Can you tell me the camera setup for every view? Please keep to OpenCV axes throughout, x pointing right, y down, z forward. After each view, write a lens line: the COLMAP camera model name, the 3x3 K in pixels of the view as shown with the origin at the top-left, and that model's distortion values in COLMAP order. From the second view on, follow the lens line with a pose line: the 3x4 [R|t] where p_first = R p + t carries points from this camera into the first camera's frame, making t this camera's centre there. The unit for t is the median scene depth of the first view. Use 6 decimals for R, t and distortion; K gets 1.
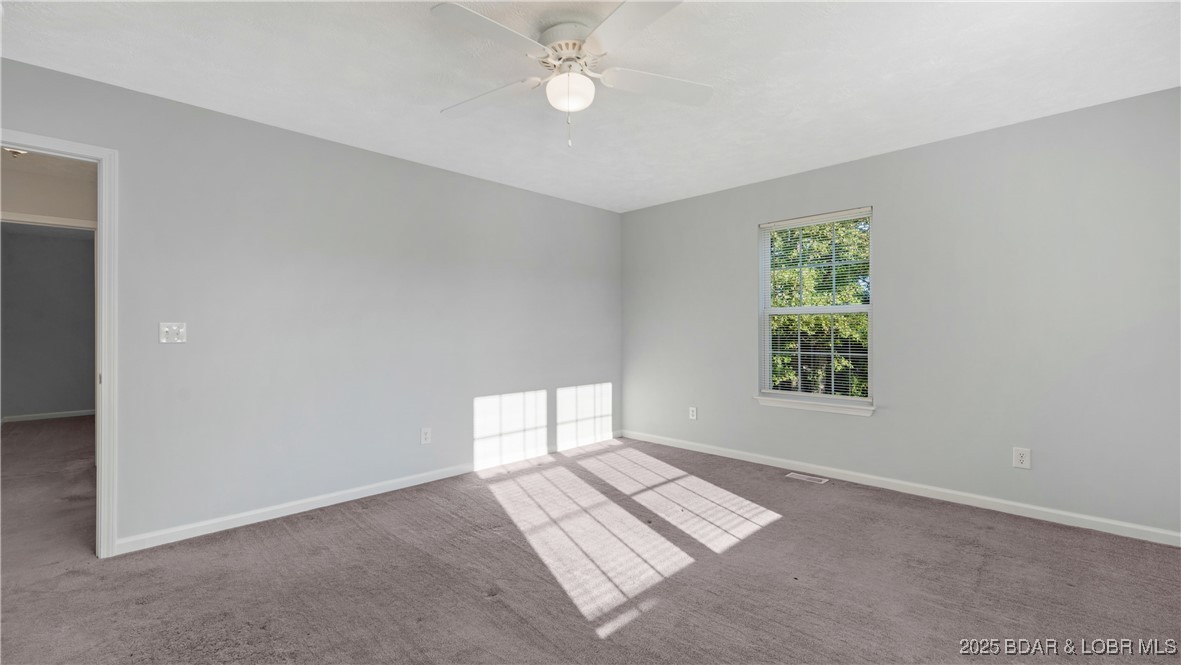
lens RADIAL K [[502.6, 0, 586.6], [0, 502.6, 324.1], [0, 0, 1]] dist [-0.000146, 0.000012]
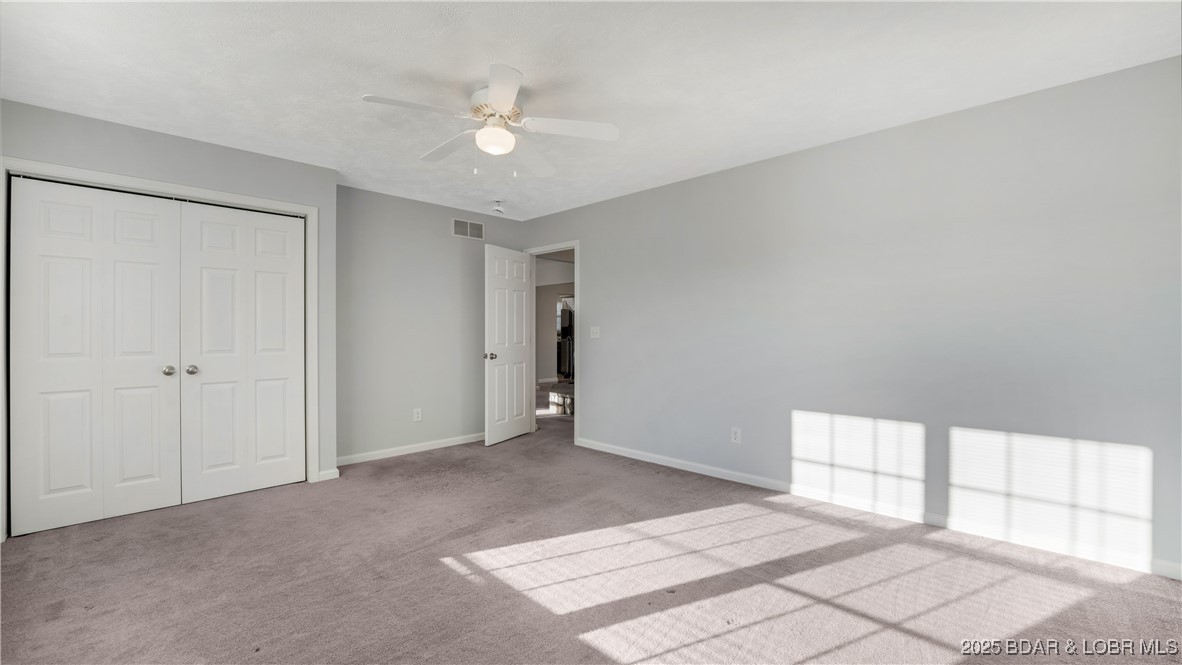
lens RADIAL K [[494.8, 0, 591.0], [0, 494.8, 332.5], [0, 0, 1]] dist [-0.043880, -0.000106]
pose [[-0.006508, -0.003343, -0.999973, 0.630941], [0.009793, 0.999946, -0.003406, 0.011998], [0.999931, -0.009815, -0.006475, 0.668695]]
